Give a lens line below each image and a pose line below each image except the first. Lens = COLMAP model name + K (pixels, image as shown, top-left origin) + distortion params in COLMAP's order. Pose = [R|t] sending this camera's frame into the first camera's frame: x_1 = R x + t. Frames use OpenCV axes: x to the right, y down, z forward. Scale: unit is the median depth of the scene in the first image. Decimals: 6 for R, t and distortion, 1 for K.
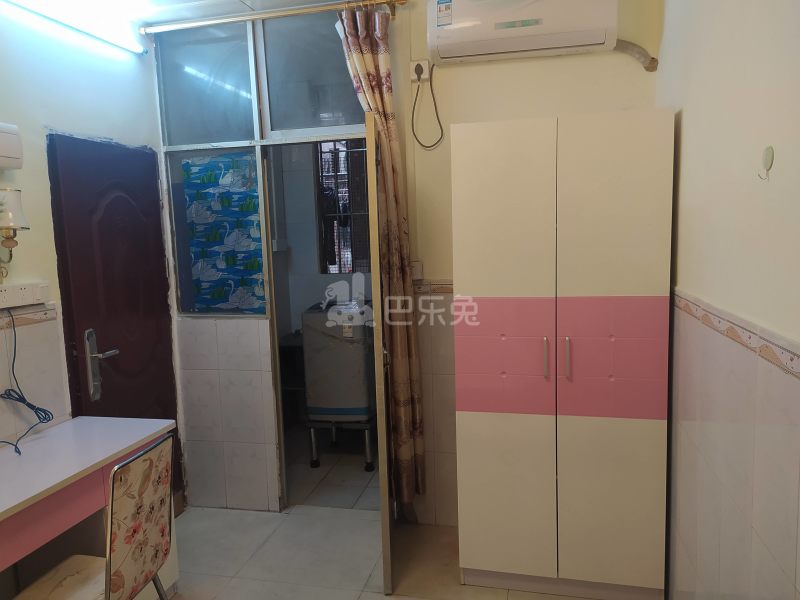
lens RADIAL K [[609.2, 0, 402.1], [0, 609.2, 300.4], [0, 0, 1]] dist [0.051518, -0.064969]
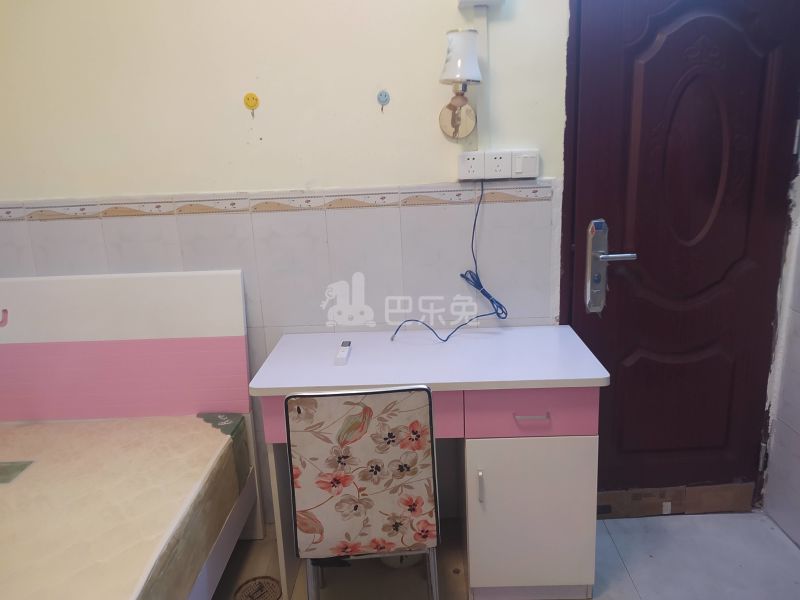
lens RADIAL K [[609.2, 0, 401.4], [0, 609.2, 297.7], [0, 0, 1]] dist [0.051518, -0.064969]
pose [[0.216535, 0.270989, -0.937911, 0.225418], [-0.075419, 0.962476, 0.260675, -0.051497], [0.973357, 0.014291, 0.228848, 0.822140]]
